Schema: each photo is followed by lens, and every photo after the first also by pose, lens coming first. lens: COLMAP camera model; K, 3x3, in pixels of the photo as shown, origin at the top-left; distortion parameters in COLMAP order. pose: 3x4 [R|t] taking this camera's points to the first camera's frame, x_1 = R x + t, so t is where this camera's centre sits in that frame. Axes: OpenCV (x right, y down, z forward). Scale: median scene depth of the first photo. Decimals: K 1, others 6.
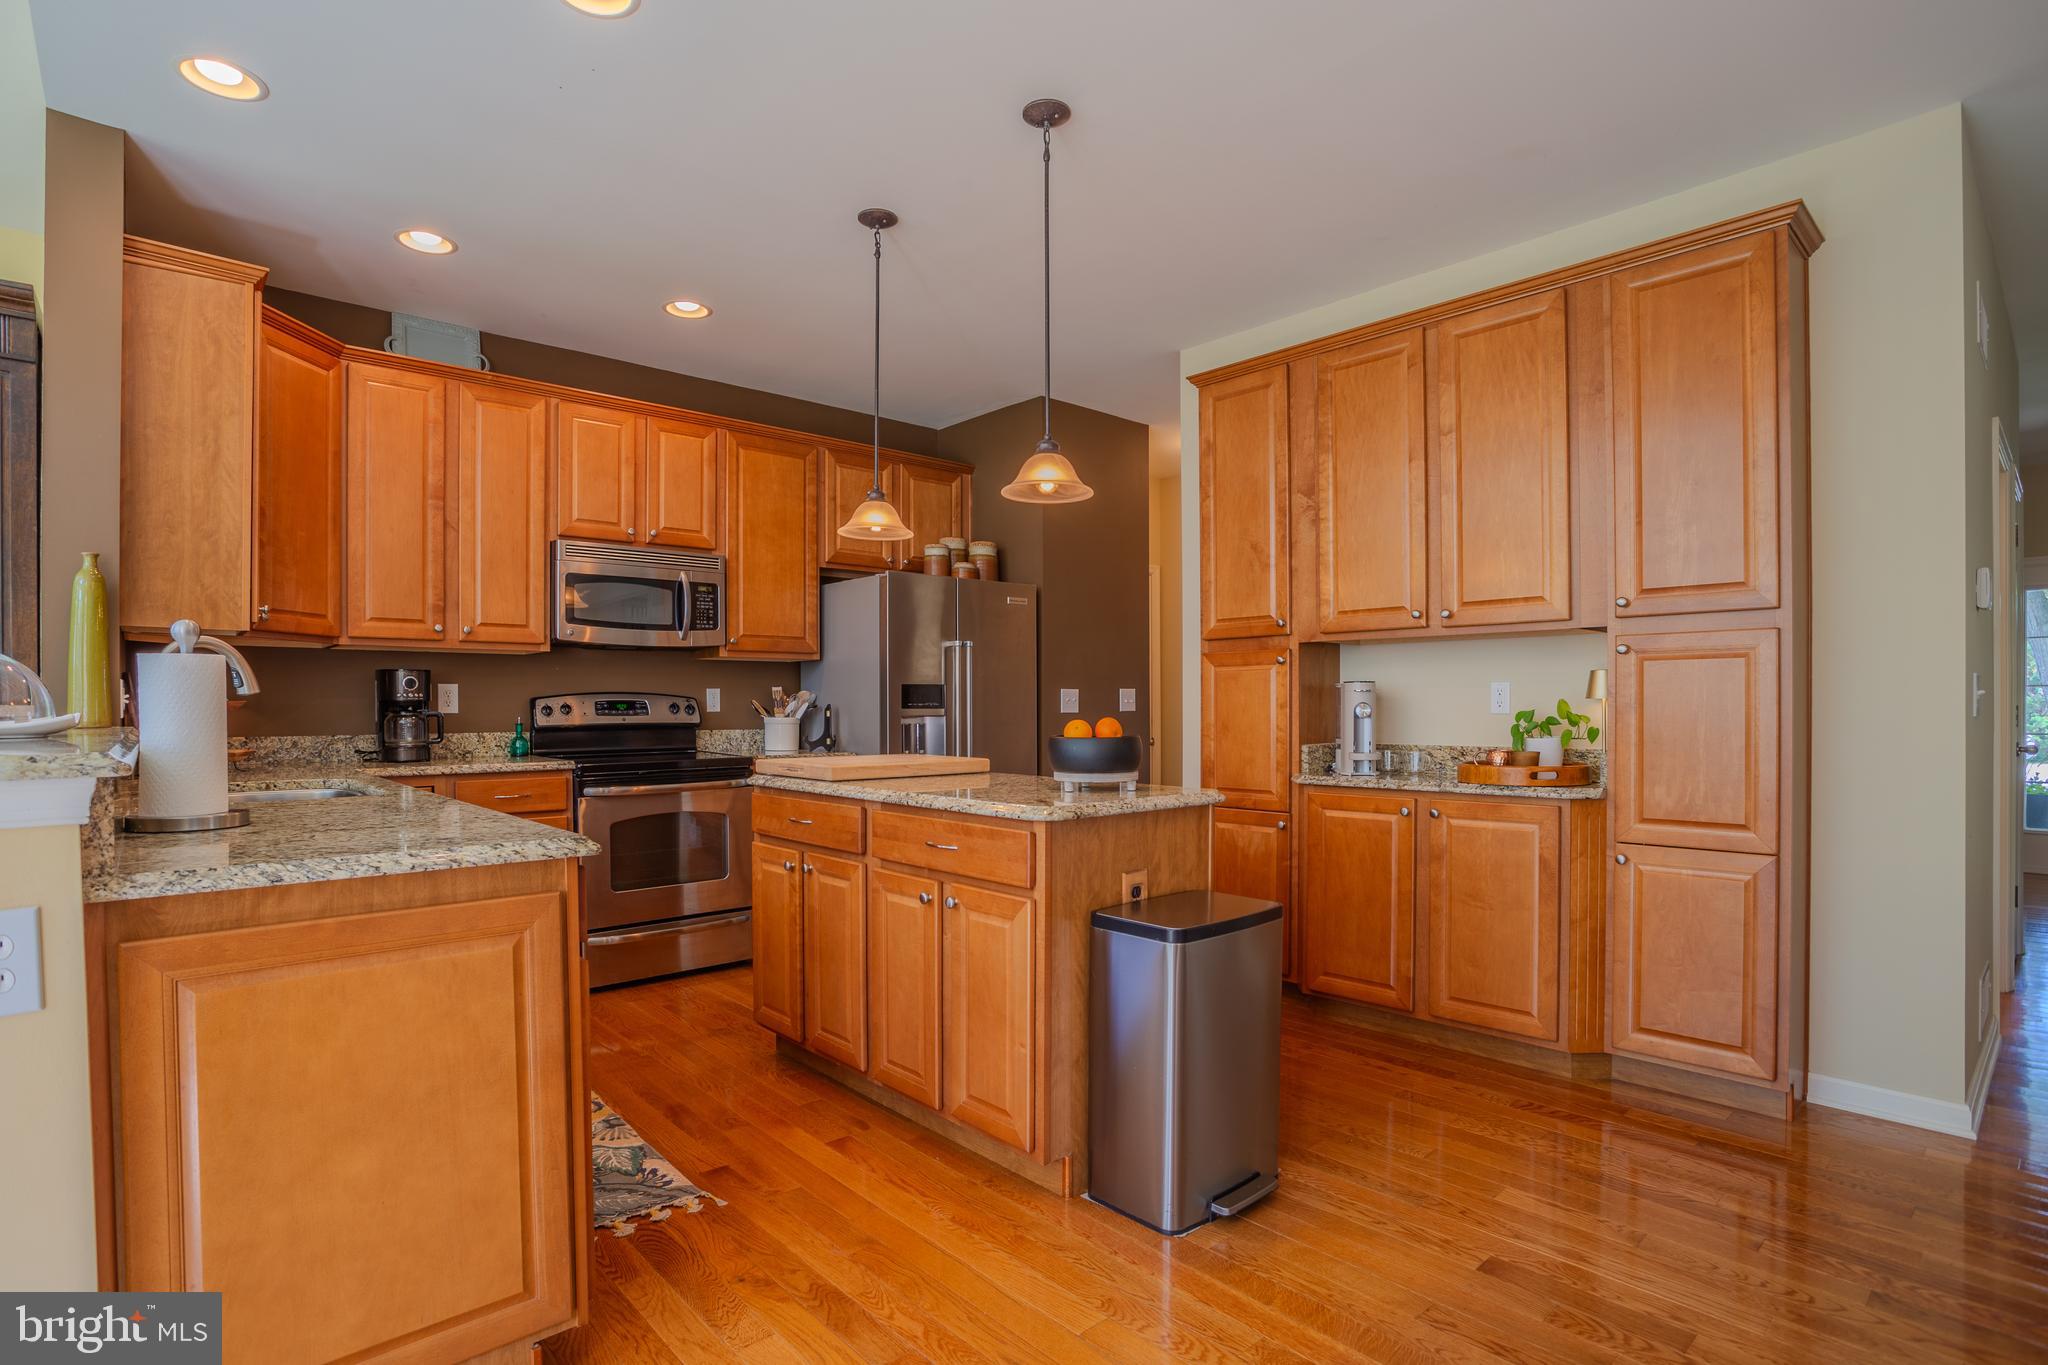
lens RADIAL K [[1010.1, 0, 1006.0], [0, 1010.1, 713.1], [0, 0, 1]] dist [-0.070390, 0.026884]
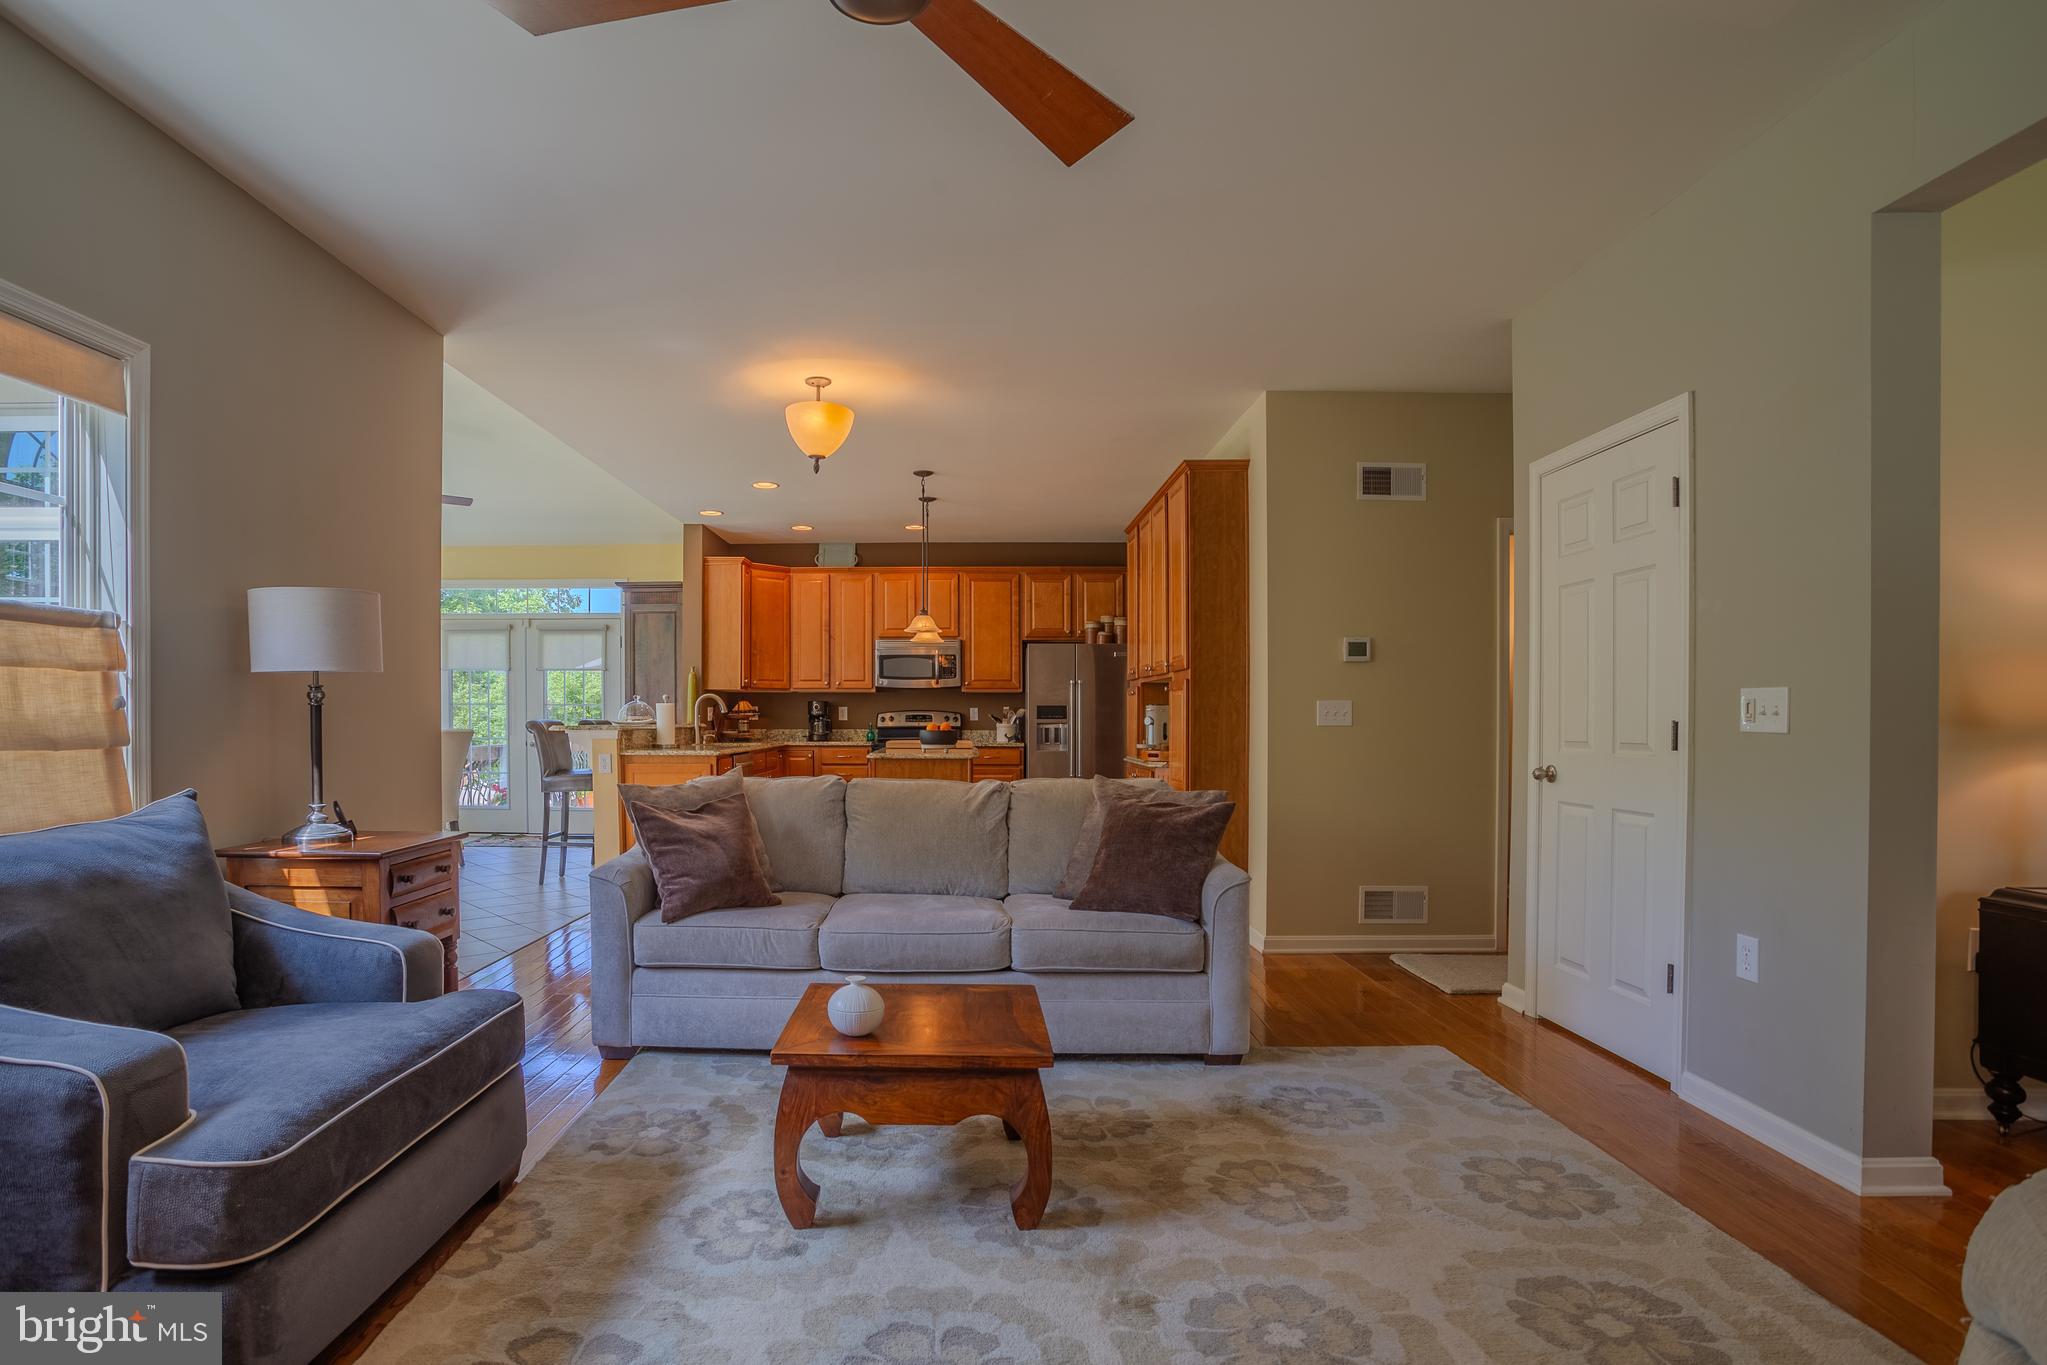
lens RADIAL K [[1009.6, 0, 922.6], [0, 1009.6, 747.9], [0, 0, 1]] dist [-0.070390, 0.026884]
pose [[0.720445, 0.025401, -0.693046, 1.226180], [-0.007464, 0.999555, 0.028875, -0.004528], [0.693472, -0.015630, 0.720314, -0.545493]]
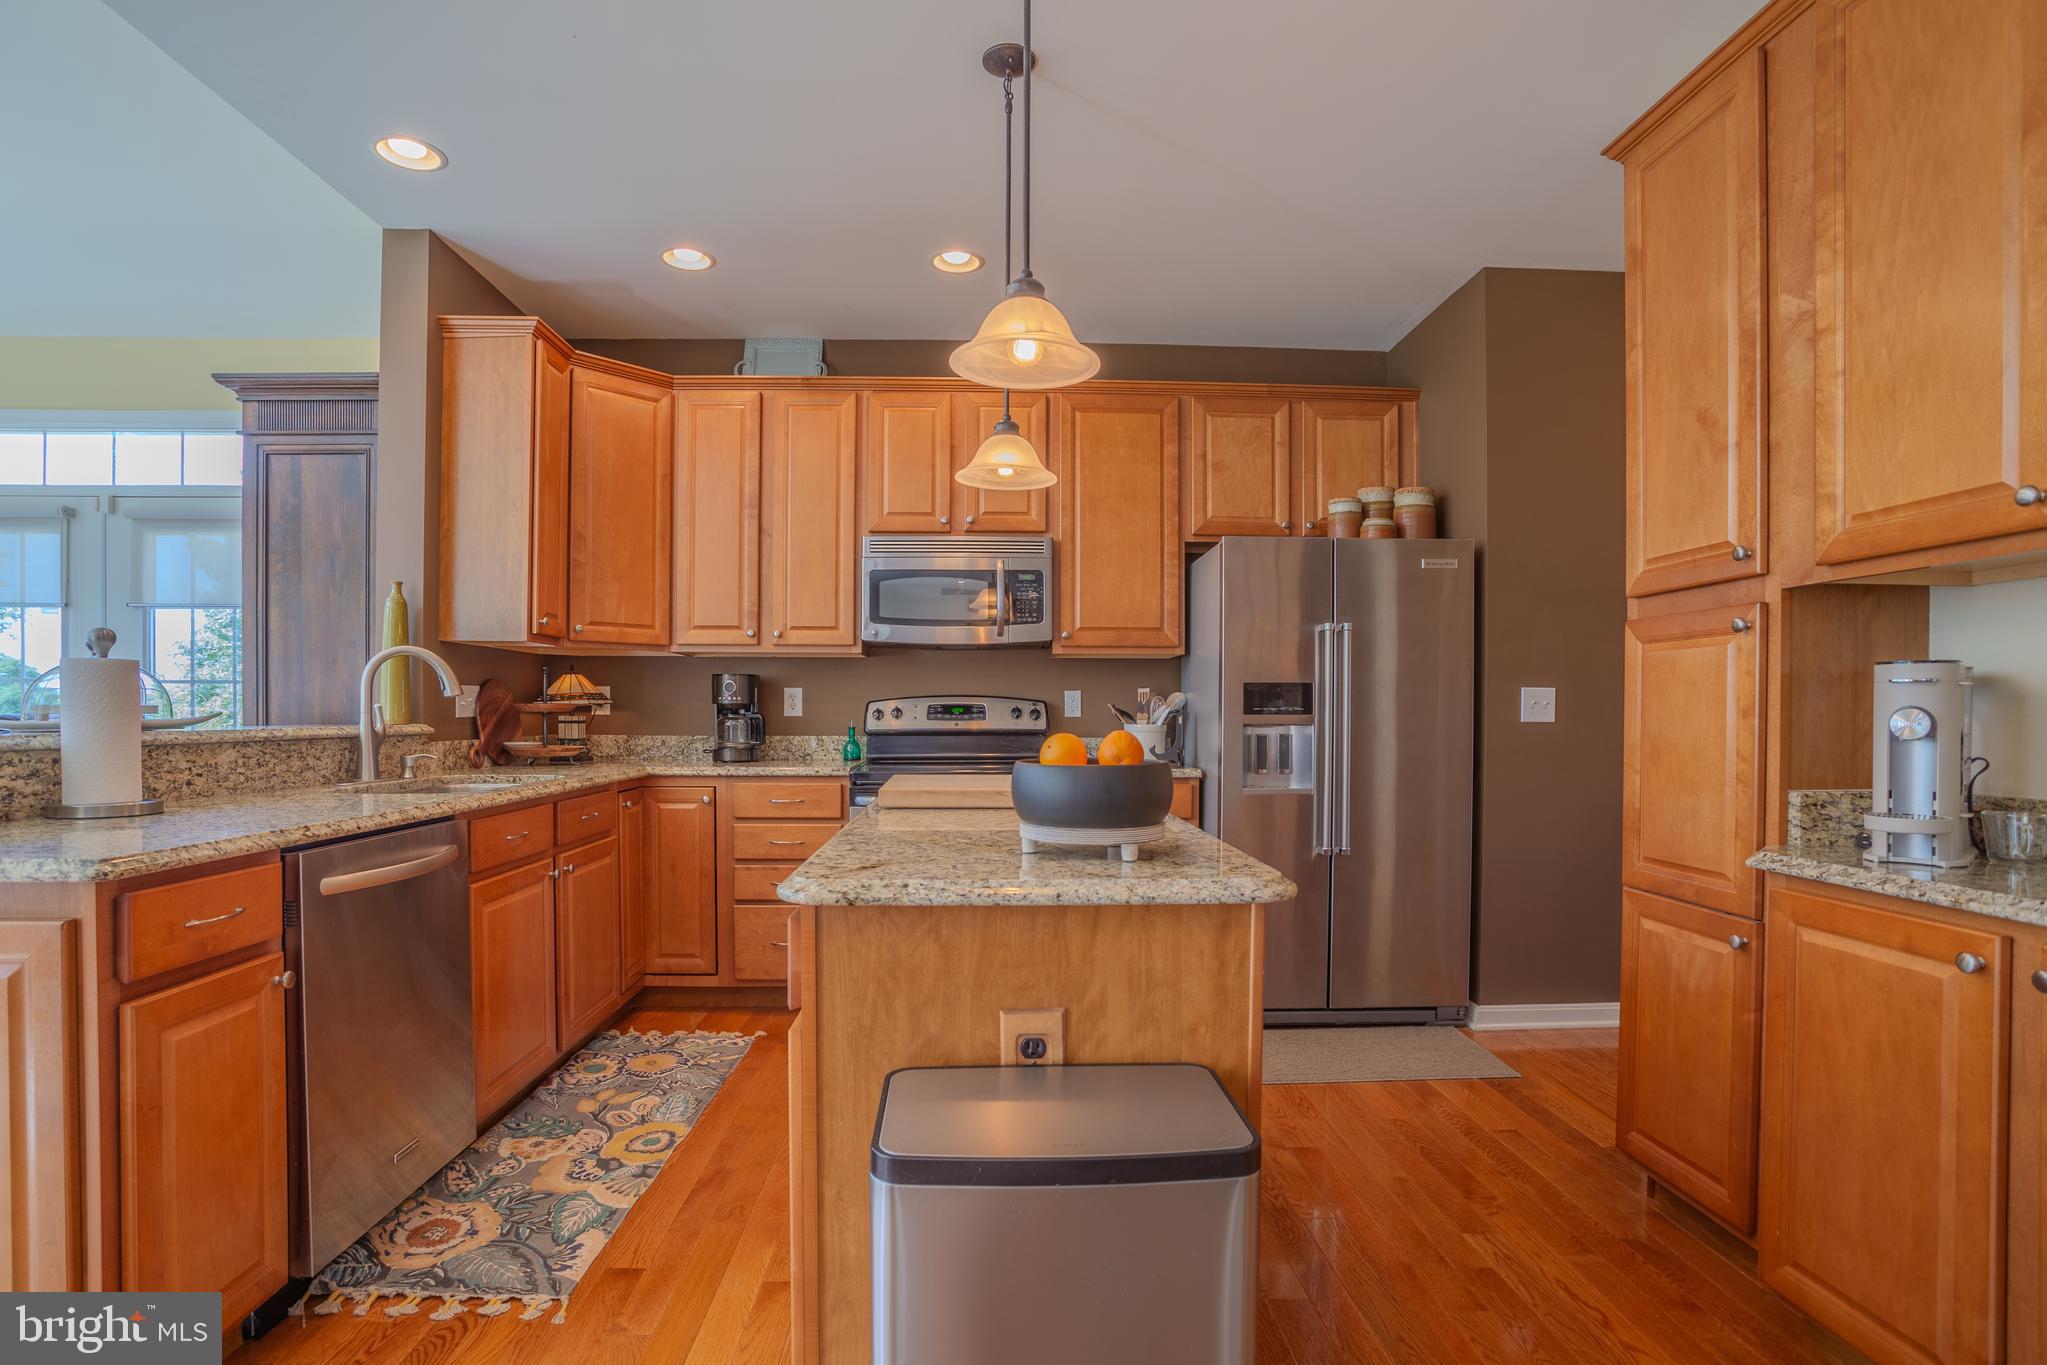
lens RADIAL K [[1009.6, 0, 1006.8], [0, 1009.6, 720.7], [0, 0, 1]] dist [-0.070390, 0.026884]
pose [[0.770239, 0.009899, -0.637678, 0.298553], [-0.008868, 0.999949, 0.004811, -0.002374], [0.637694, 0.001949, 0.770288, 0.364401]]
